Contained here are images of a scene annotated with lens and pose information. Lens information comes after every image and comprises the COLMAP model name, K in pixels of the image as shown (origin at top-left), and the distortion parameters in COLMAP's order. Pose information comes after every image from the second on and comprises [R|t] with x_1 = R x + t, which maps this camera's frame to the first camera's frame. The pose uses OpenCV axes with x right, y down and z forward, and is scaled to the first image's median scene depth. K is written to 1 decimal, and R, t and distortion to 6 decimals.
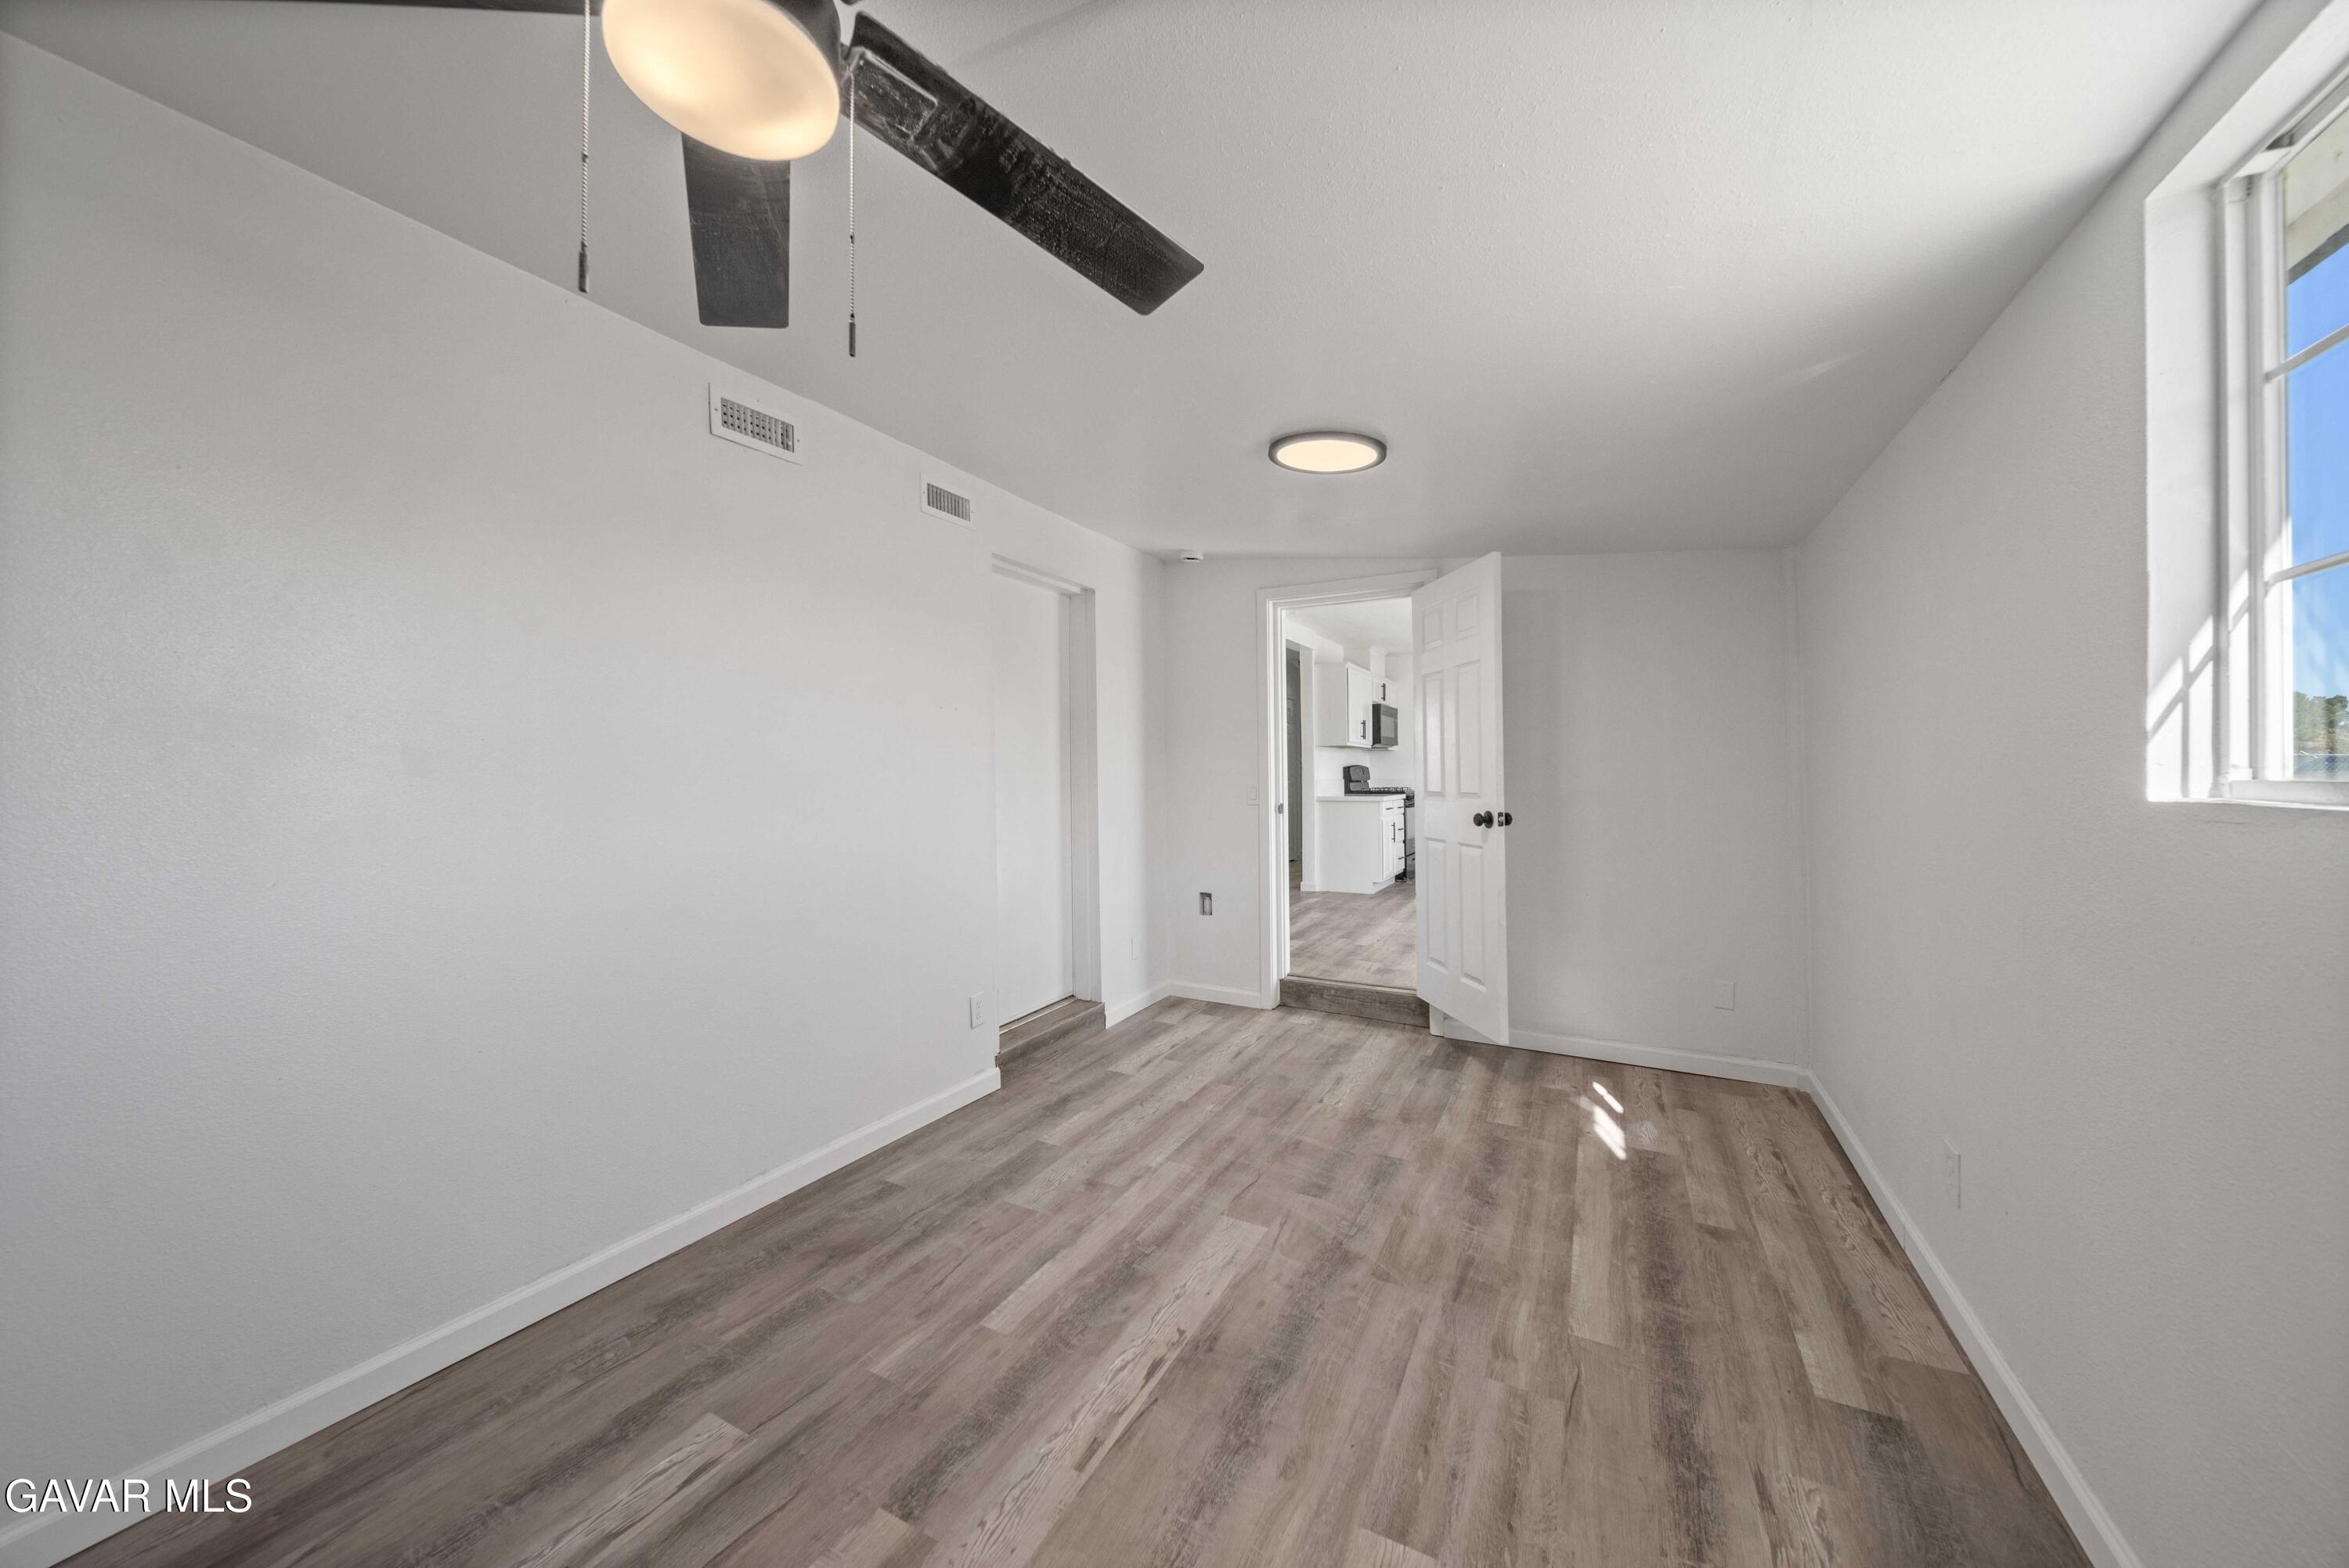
lens RADIAL K [[832.3, 0, 1164.7], [0, 832.3, 782.3], [0, 0, 1]] dist [-0.001680, -0.001251]
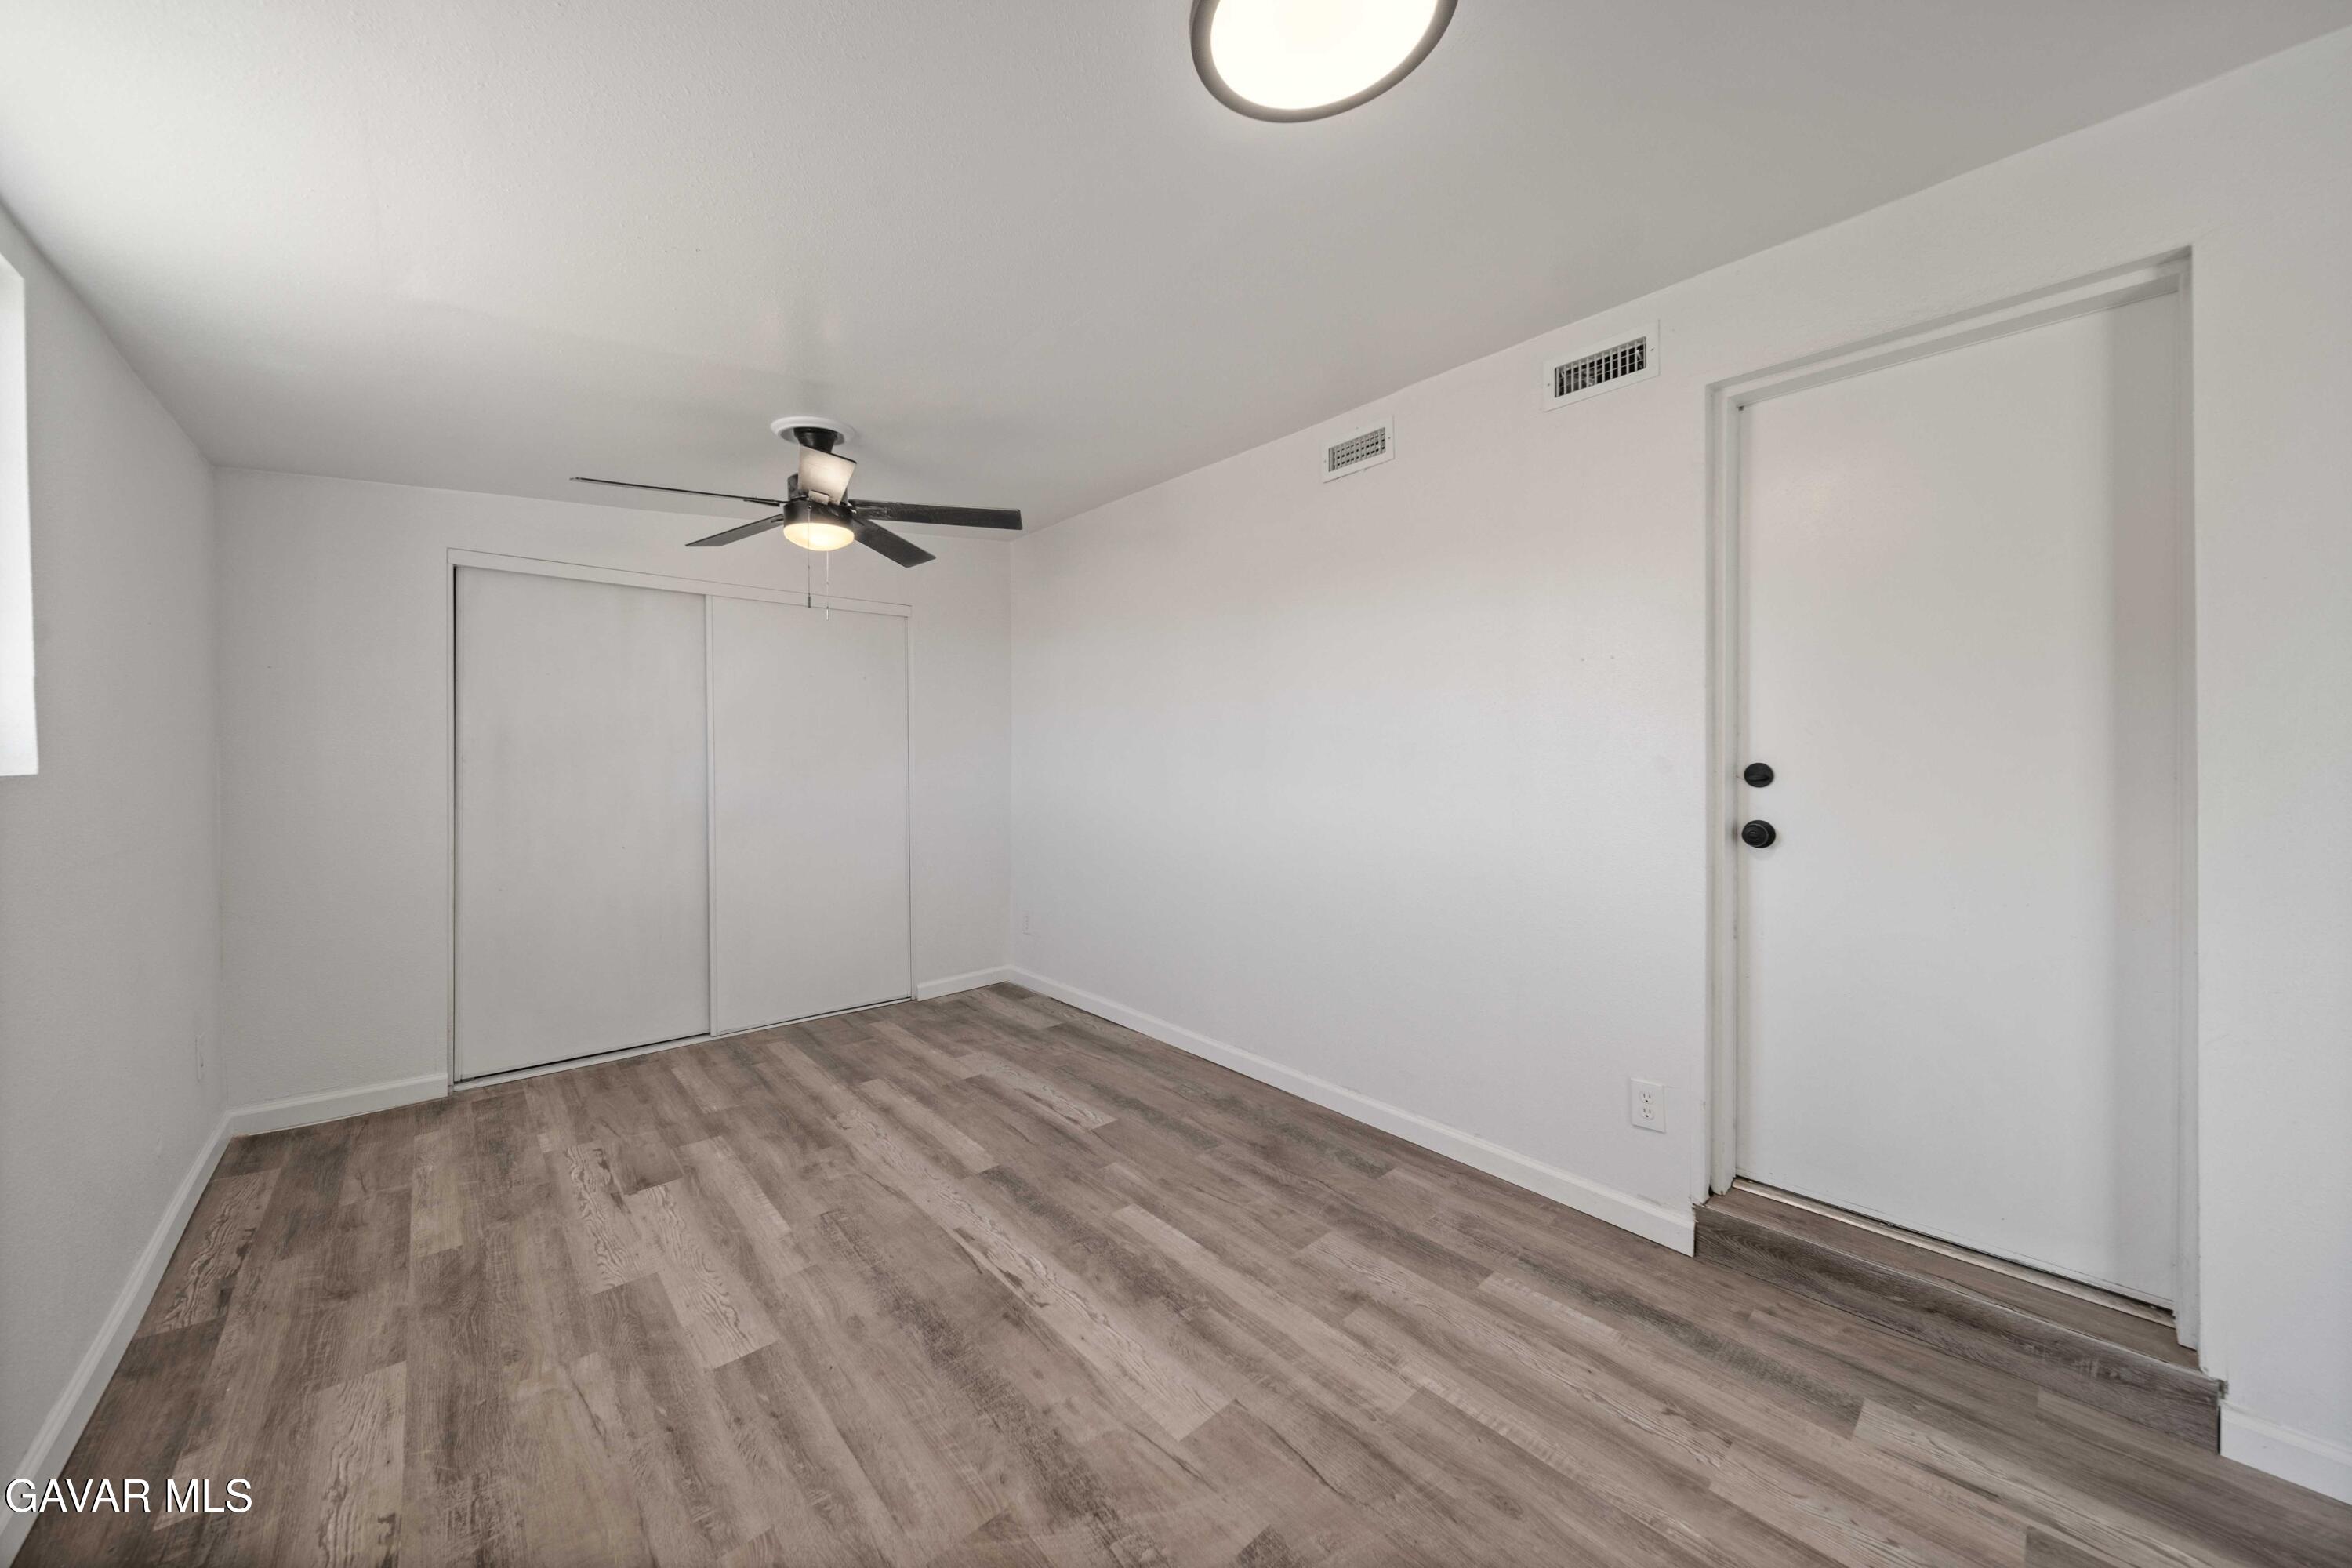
lens RADIAL K [[833.5, 0, 1161.7], [0, 833.5, 759.1], [0, 0, 1]] dist [-0.001680, -0.001251]
pose [[-0.359401, 0.007825, -0.933151, 0.847298], [-0.007946, 0.999903, 0.011445, -0.006550], [0.933150, 0.011529, -0.359303, 1.403843]]
